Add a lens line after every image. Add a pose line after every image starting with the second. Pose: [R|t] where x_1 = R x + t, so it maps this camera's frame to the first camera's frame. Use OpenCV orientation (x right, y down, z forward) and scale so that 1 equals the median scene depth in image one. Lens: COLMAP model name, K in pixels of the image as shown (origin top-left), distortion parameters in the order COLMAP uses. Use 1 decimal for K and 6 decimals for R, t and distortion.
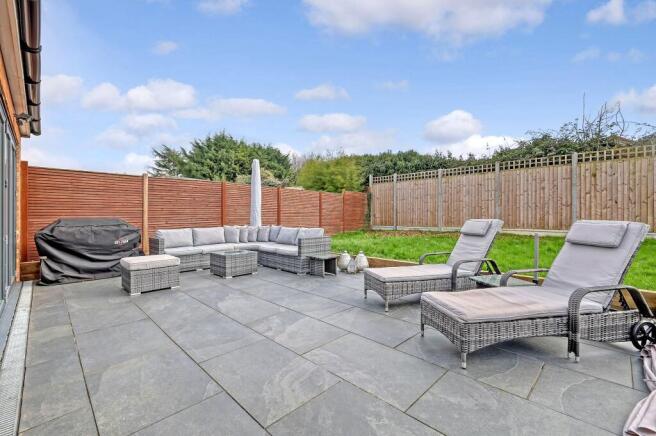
lens RADIAL K [[286.4, 0, 328.0], [0, 286.4, 218.0], [0, 0, 1]] dist [-0.001826, -0.000319]
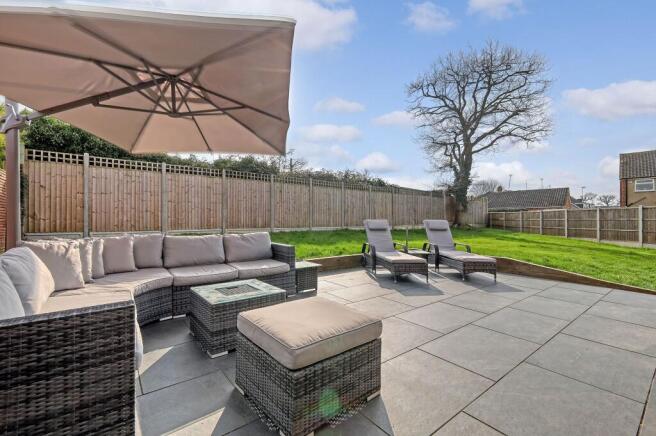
lens RADIAL K [[286.4, 0, 328.0], [0, 286.4, 218.0], [0, 0, 1]] dist [-0.001826, -0.000319]
pose [[0.128566, 0.006649, 0.991679, -0.466556], [-0.000406, 0.999978, -0.006652, 0.000633], [-0.991701, 0.000452, 0.128566, 0.465012]]
